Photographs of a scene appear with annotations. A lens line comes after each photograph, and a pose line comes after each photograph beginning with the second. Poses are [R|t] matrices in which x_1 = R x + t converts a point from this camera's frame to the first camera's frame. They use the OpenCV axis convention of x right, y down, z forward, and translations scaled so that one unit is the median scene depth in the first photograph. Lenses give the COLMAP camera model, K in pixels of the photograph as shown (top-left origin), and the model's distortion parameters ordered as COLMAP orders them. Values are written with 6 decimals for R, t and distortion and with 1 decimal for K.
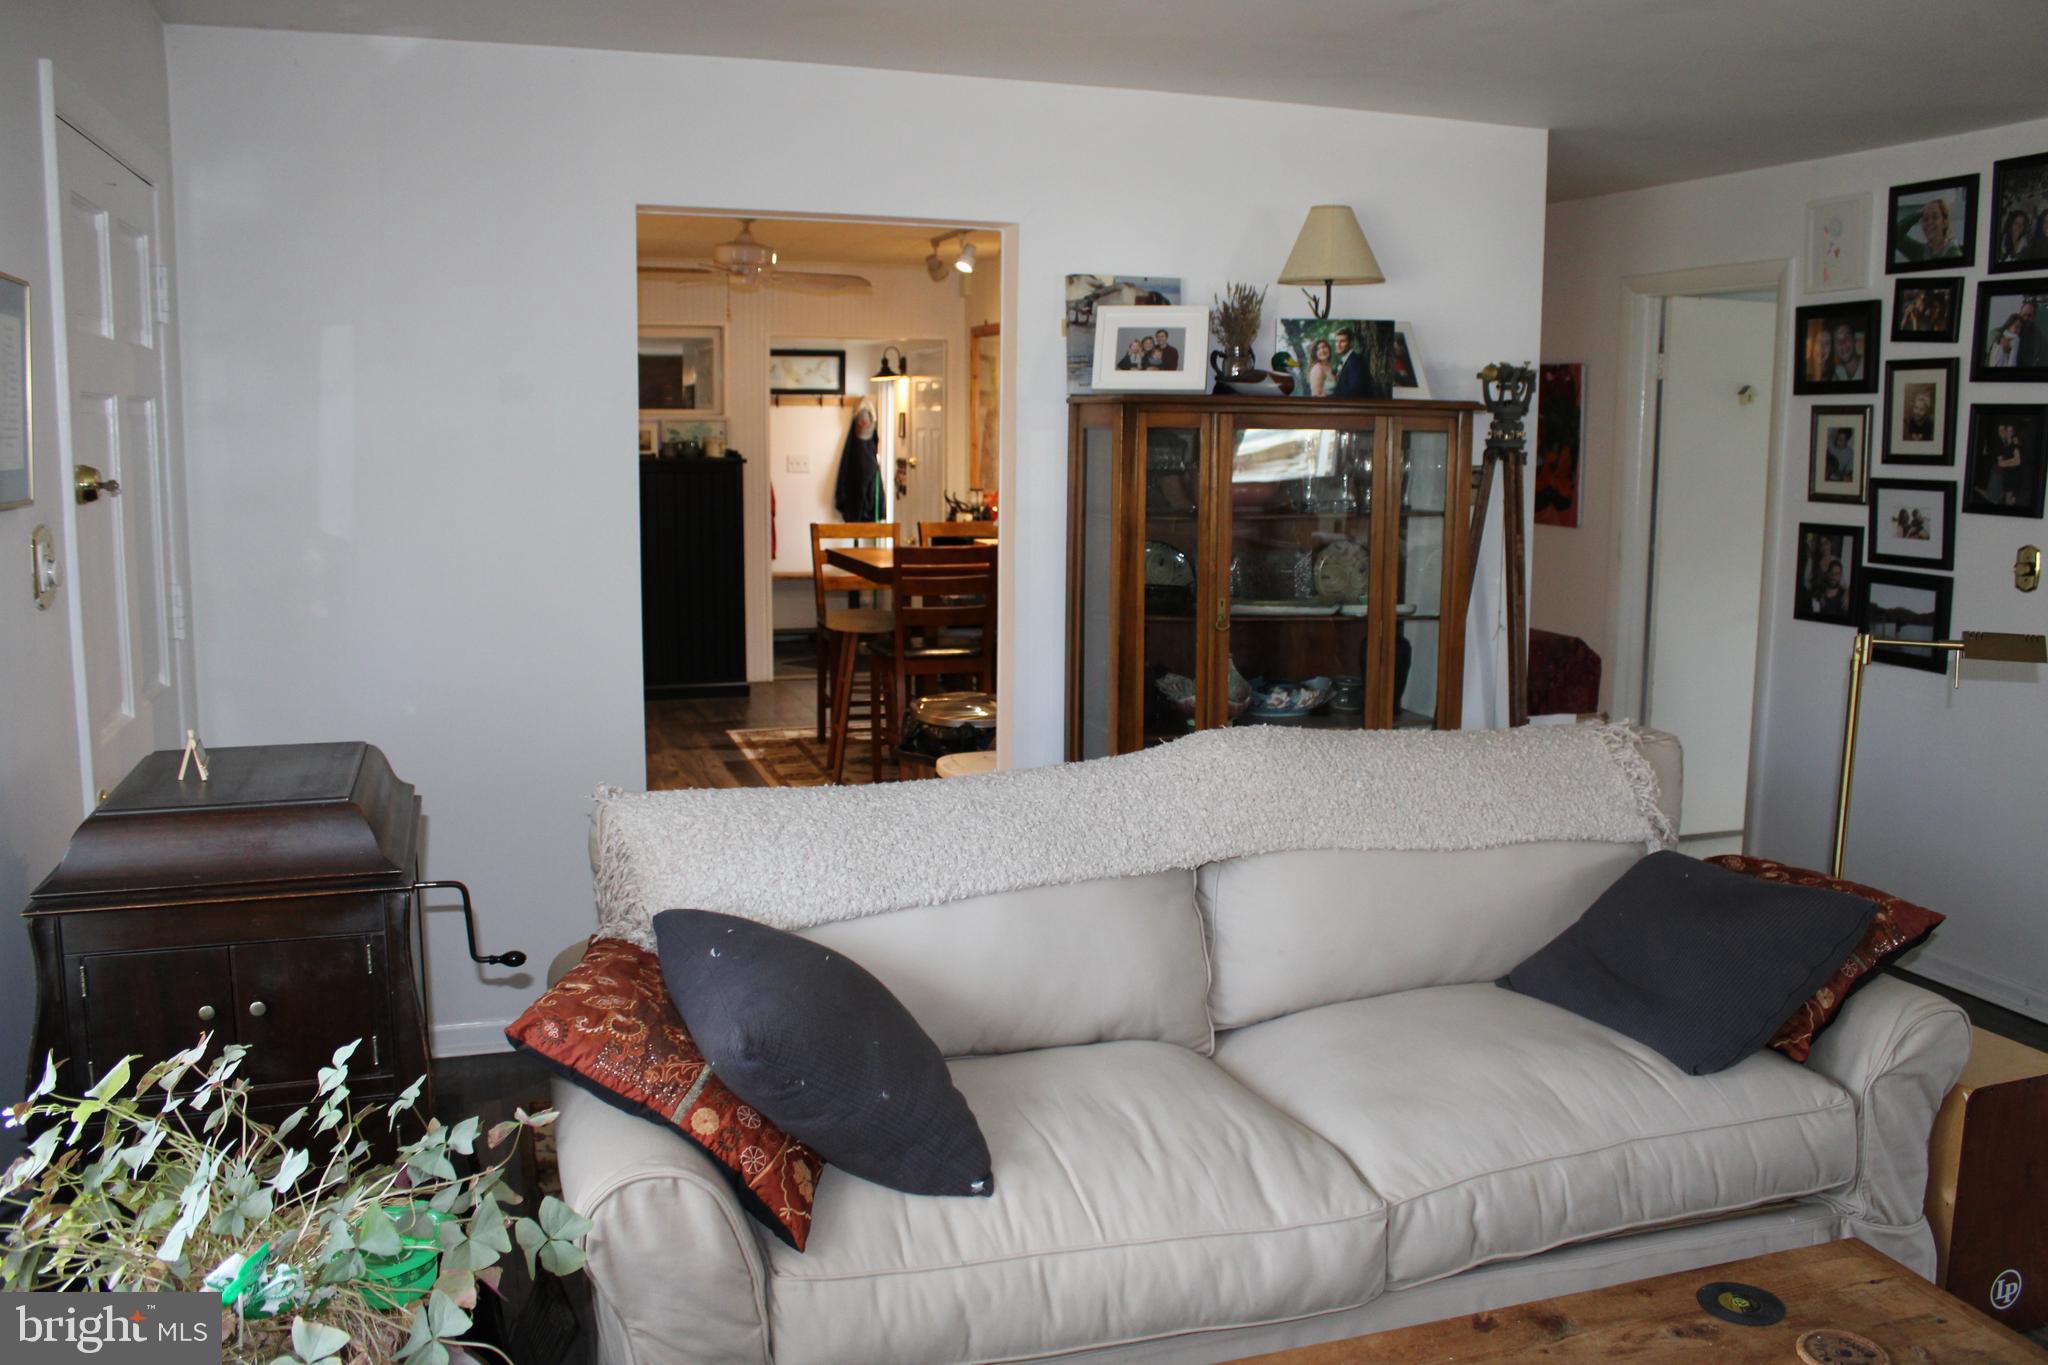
lens RADIAL K [[1685.5, 0, 1039.3], [0, 1685.5, 682.1], [0, 0, 1]] dist [-0.172352, 0.145847]
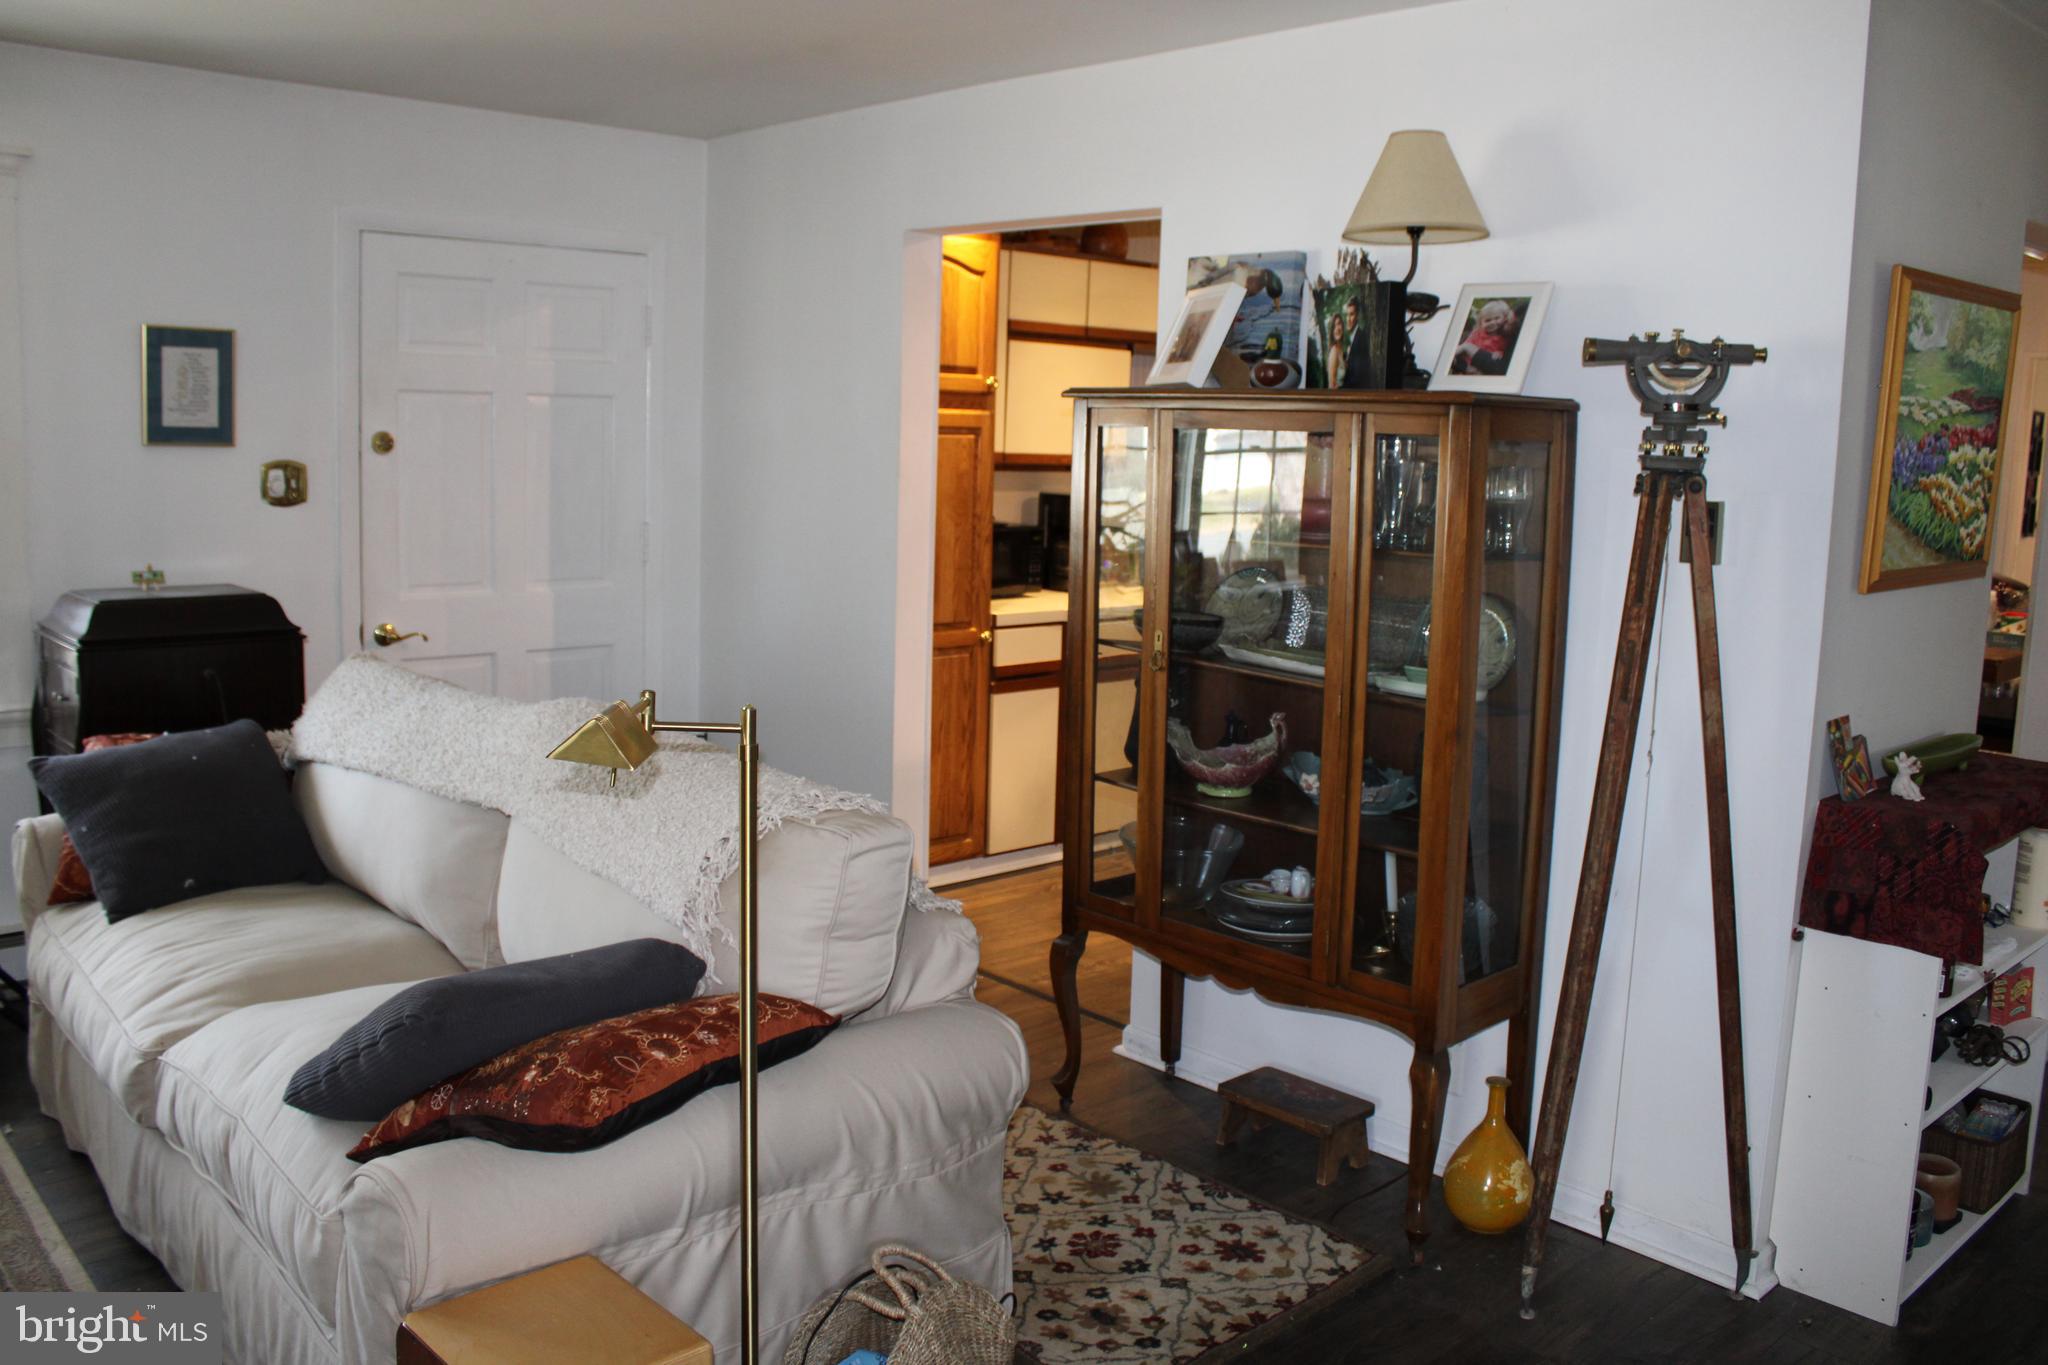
lens RADIAL K [[1685.5, 0, 1039.6], [0, 1685.5, 664.9], [0, 0, 1]] dist [-0.172352, 0.145847]
pose [[0.413656, 0.128528, -0.901315, 0.801081], [-0.166265, 0.984001, 0.064012, -0.073899], [0.895123, 0.123378, 0.428407, 0.567631]]
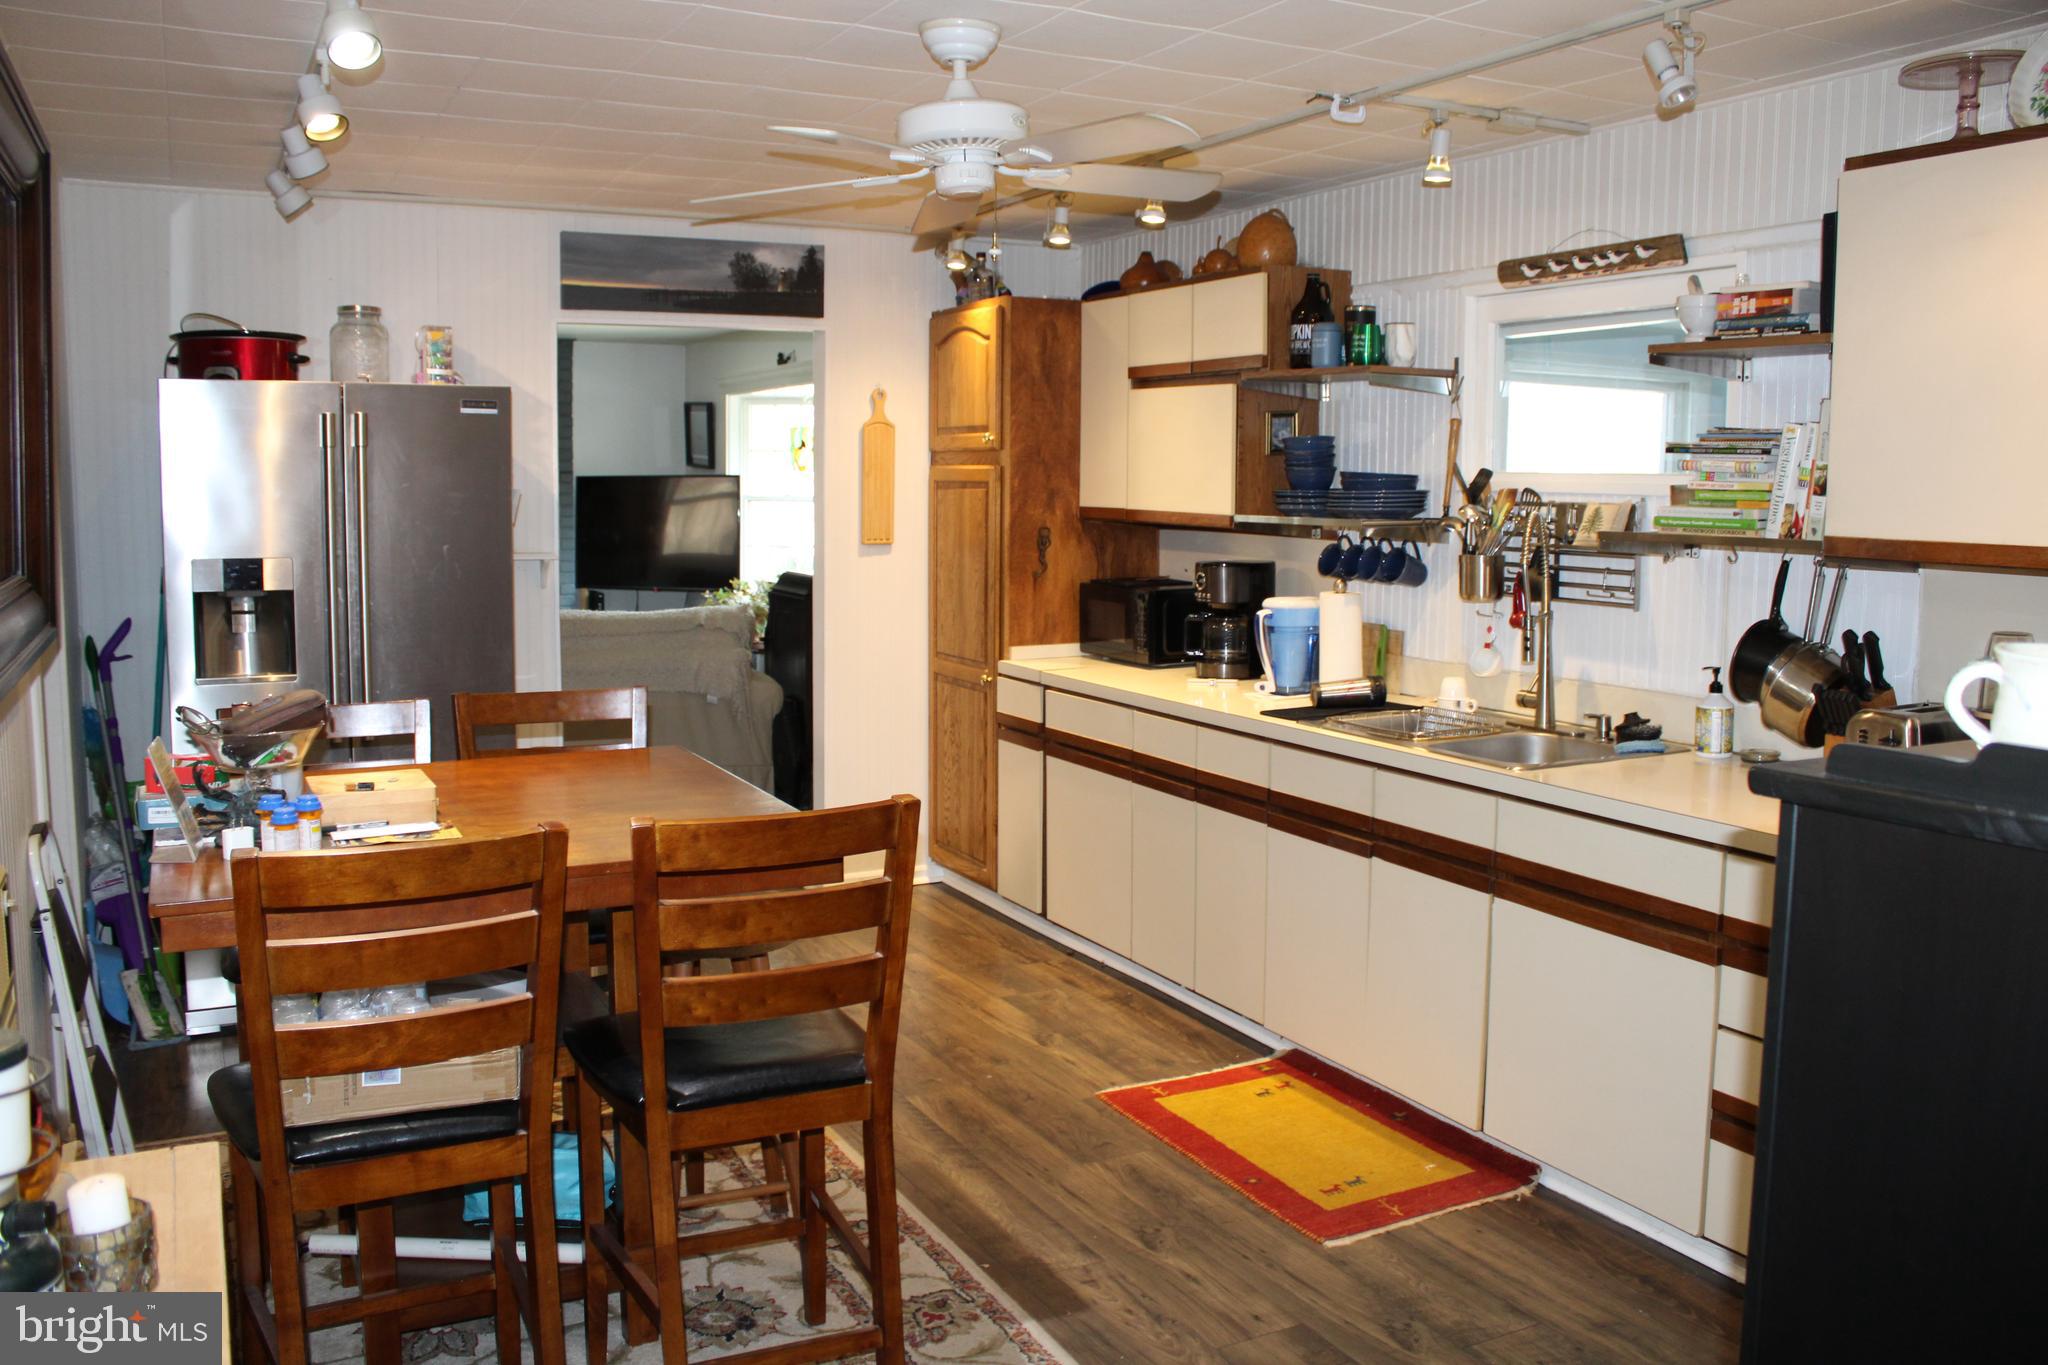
lens RADIAL K [[1685.5, 0, 1028.3], [0, 1685.5, 676.5], [0, 0, 1]] dist [-0.172352, 0.145847]
pose [[-0.989720, -0.006894, -0.142853, -0.202228], [-0.044664, 0.963781, 0.262930, -0.363778], [0.135867, 0.266607, -0.954181, 2.361136]]
